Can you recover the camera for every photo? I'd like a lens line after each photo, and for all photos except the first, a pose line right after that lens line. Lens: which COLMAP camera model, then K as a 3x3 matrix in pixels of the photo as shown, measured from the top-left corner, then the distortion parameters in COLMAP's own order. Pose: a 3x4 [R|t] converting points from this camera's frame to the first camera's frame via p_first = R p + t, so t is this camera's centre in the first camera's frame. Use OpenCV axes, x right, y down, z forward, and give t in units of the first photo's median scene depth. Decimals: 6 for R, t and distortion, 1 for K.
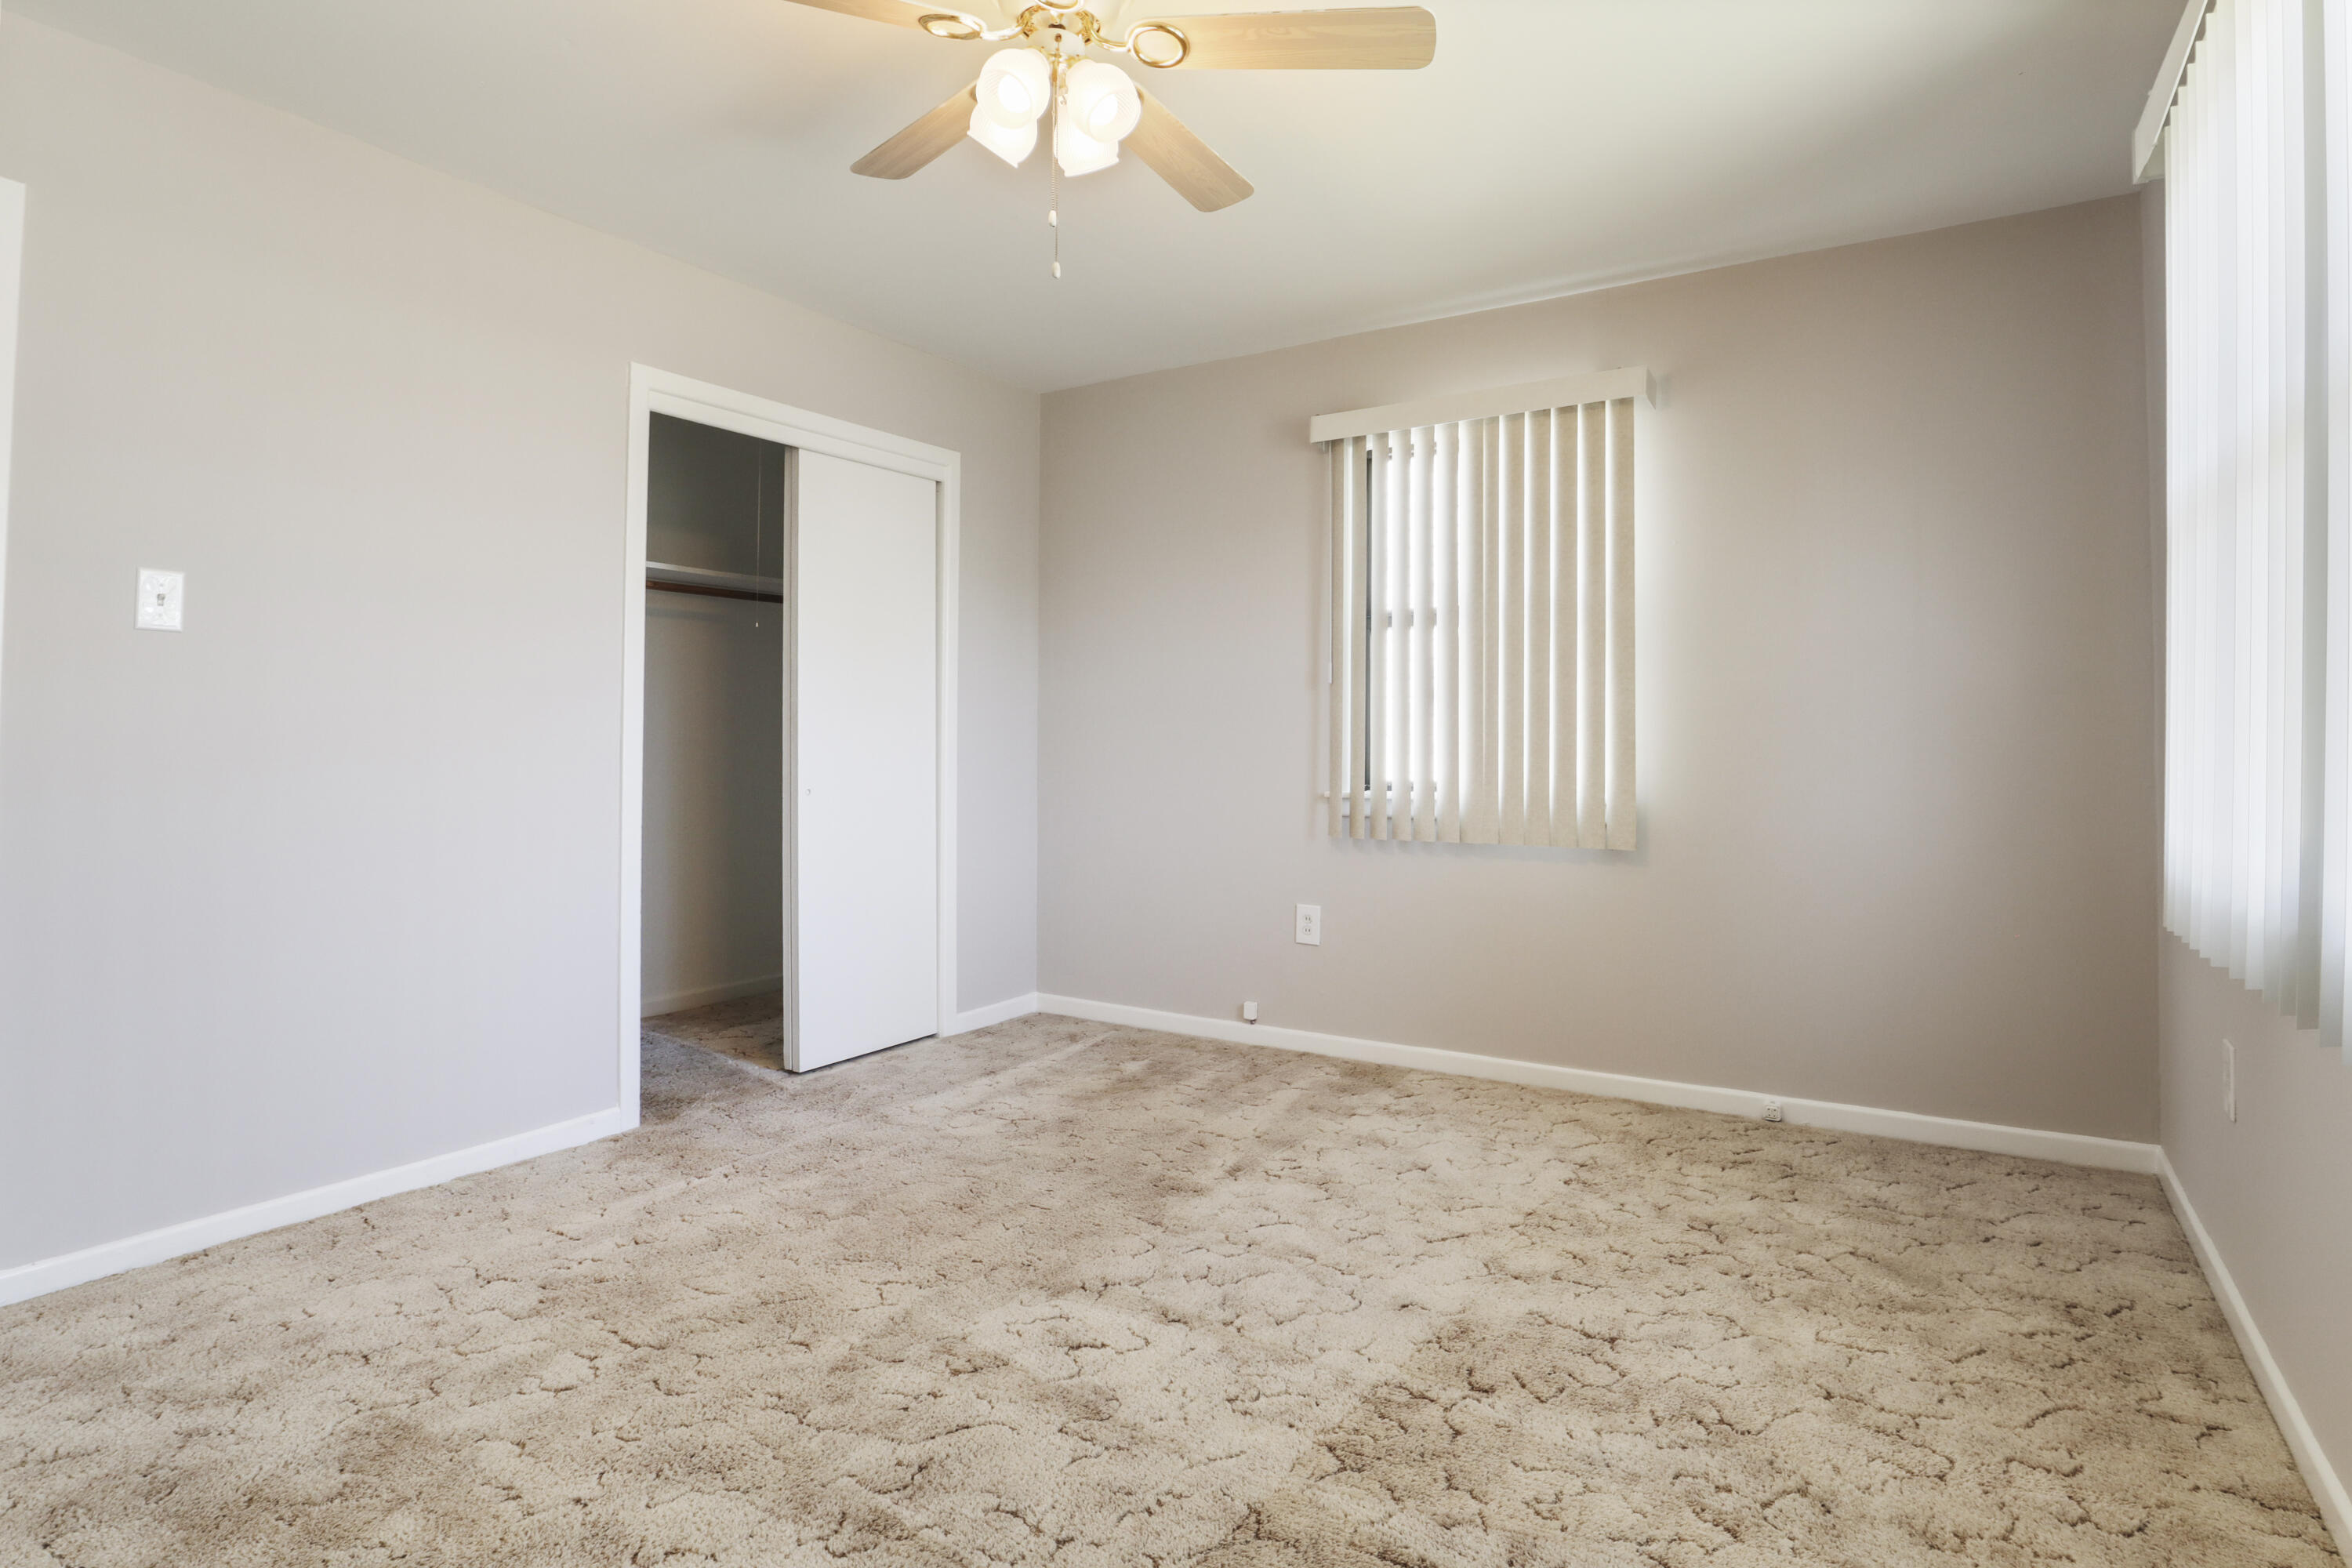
lens RADIAL K [[1237.8, 0, 1227.3], [0, 1237.8, 716.6], [0, 0, 1]] dist [-0.026779, 0.005548]
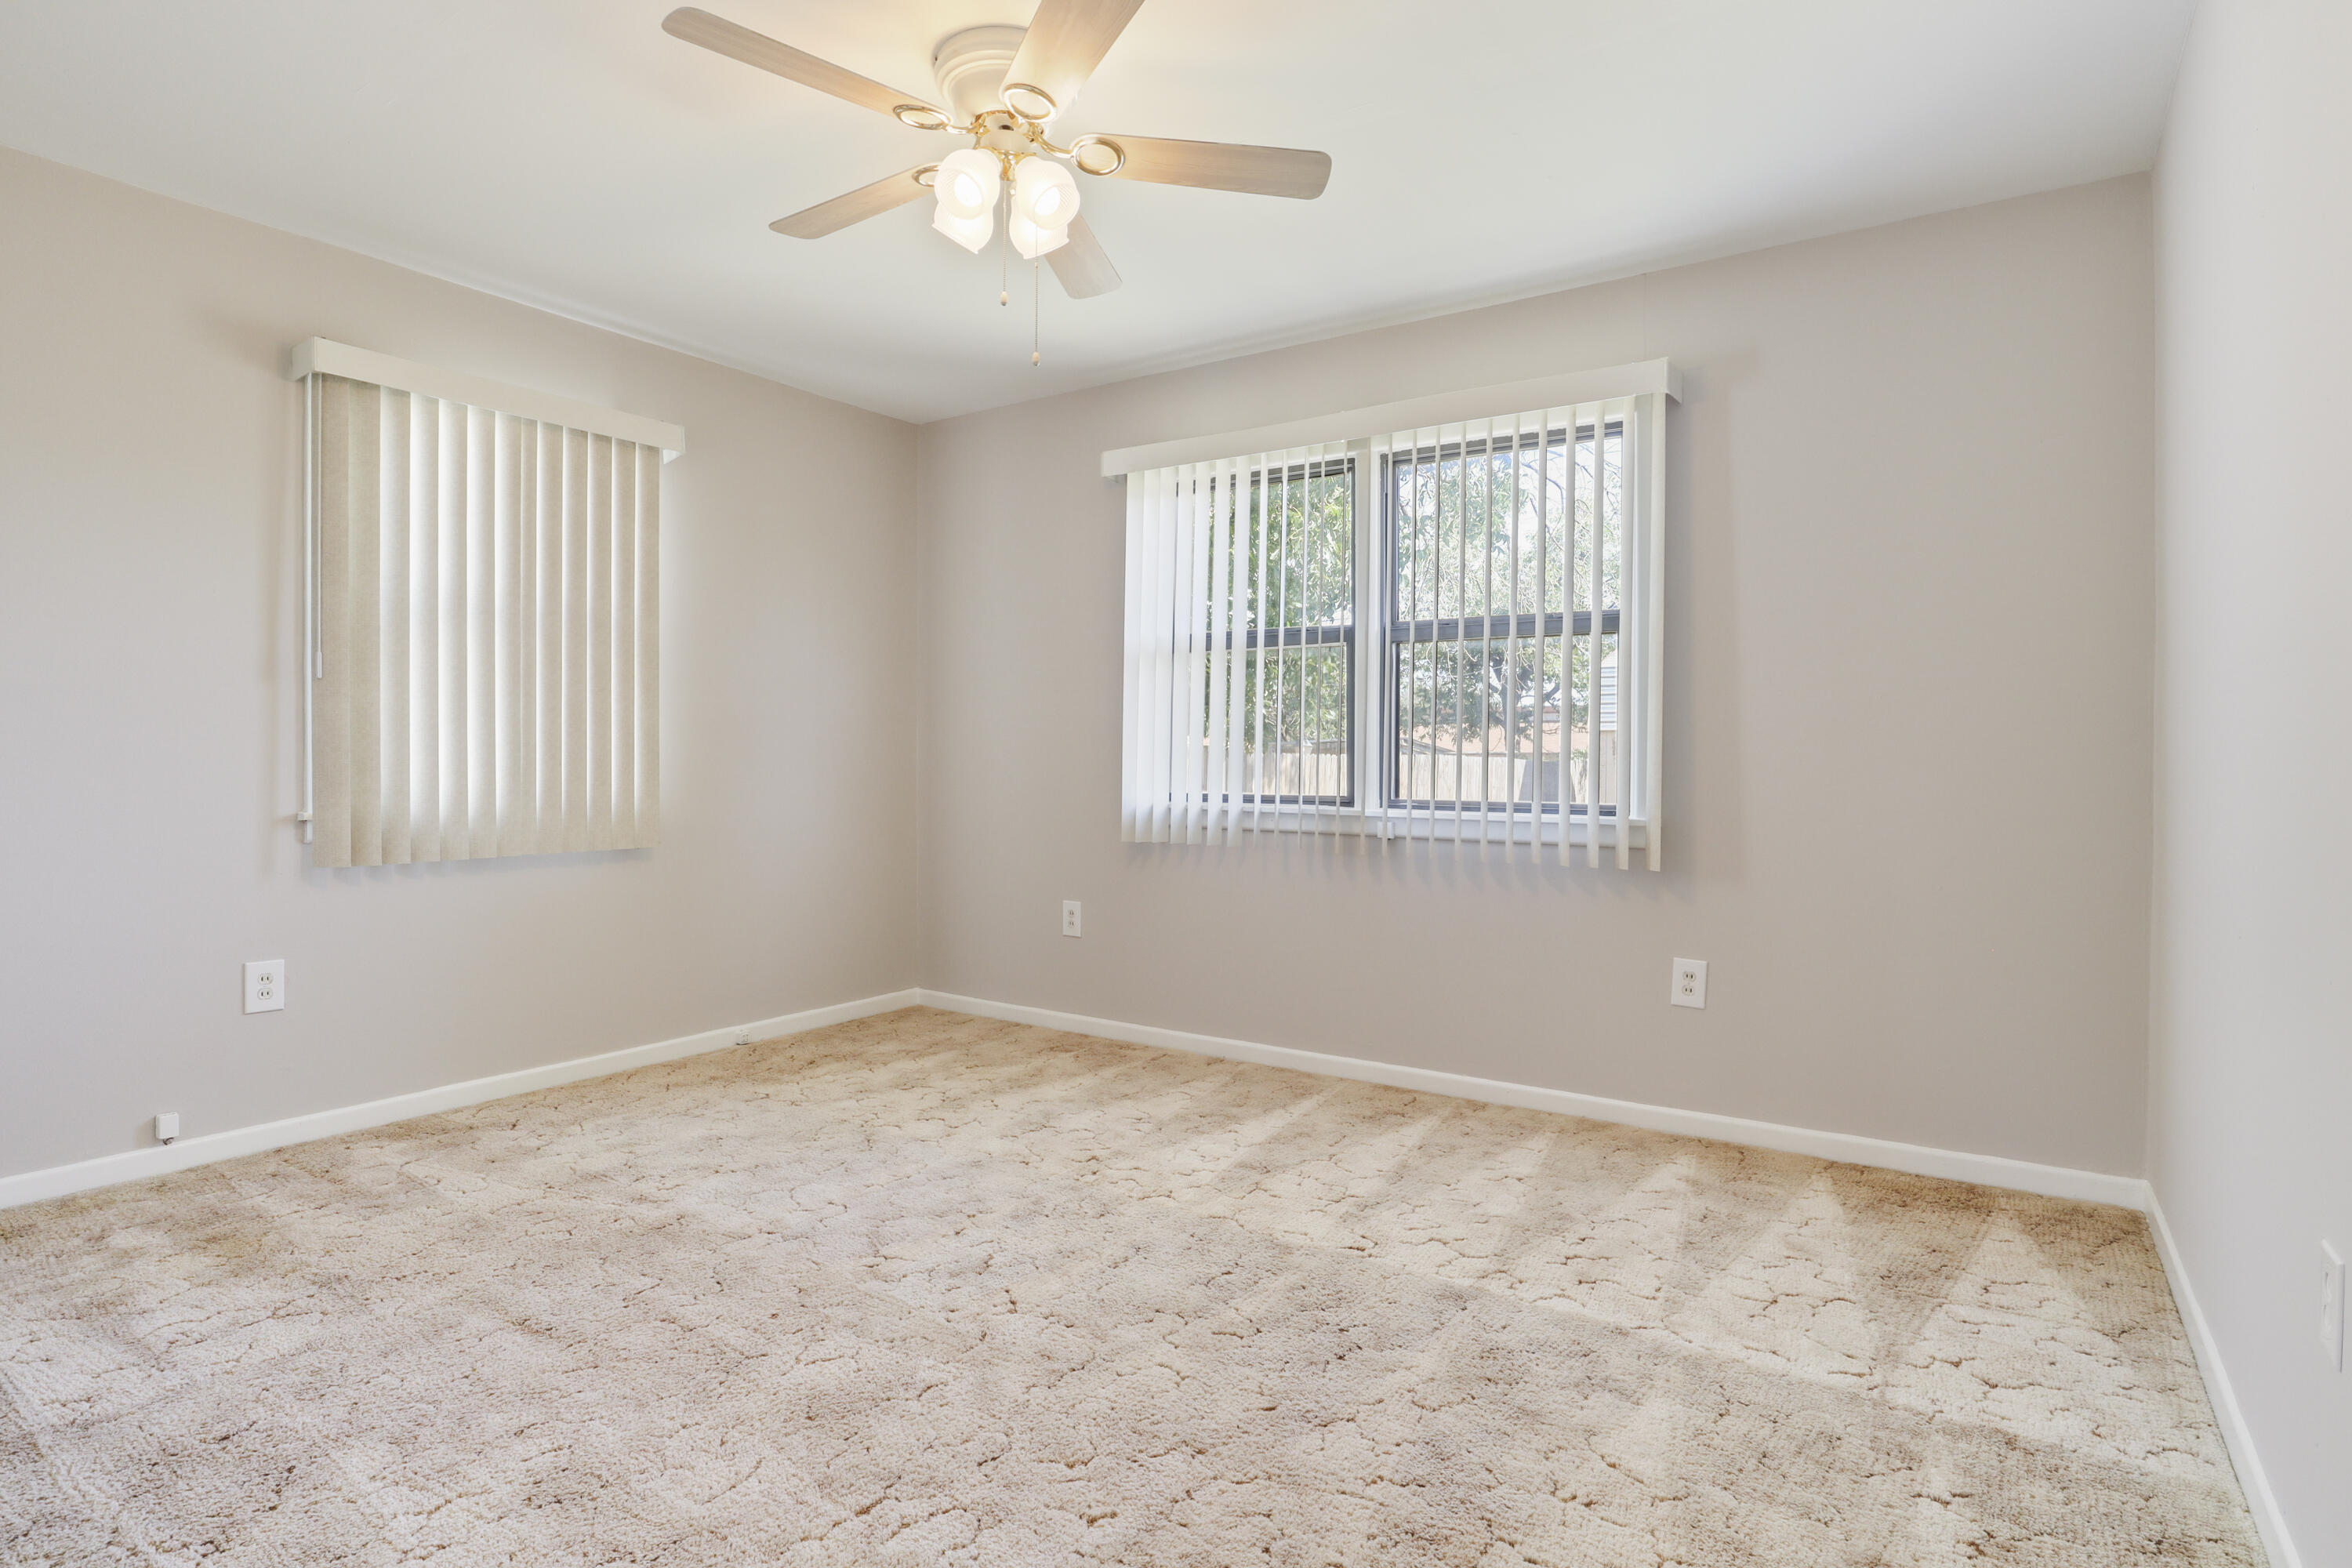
lens RADIAL K [[1237.8, 0, 1153.8], [0, 1237.8, 776.2], [0, 0, 1]] dist [-0.026779, 0.005548]
pose [[0.041313, -0.018324, 0.998978, -0.827715], [-0.027976, 0.999419, 0.019489, 0.007948], [-0.998755, -0.028753, 0.040776, 0.514148]]
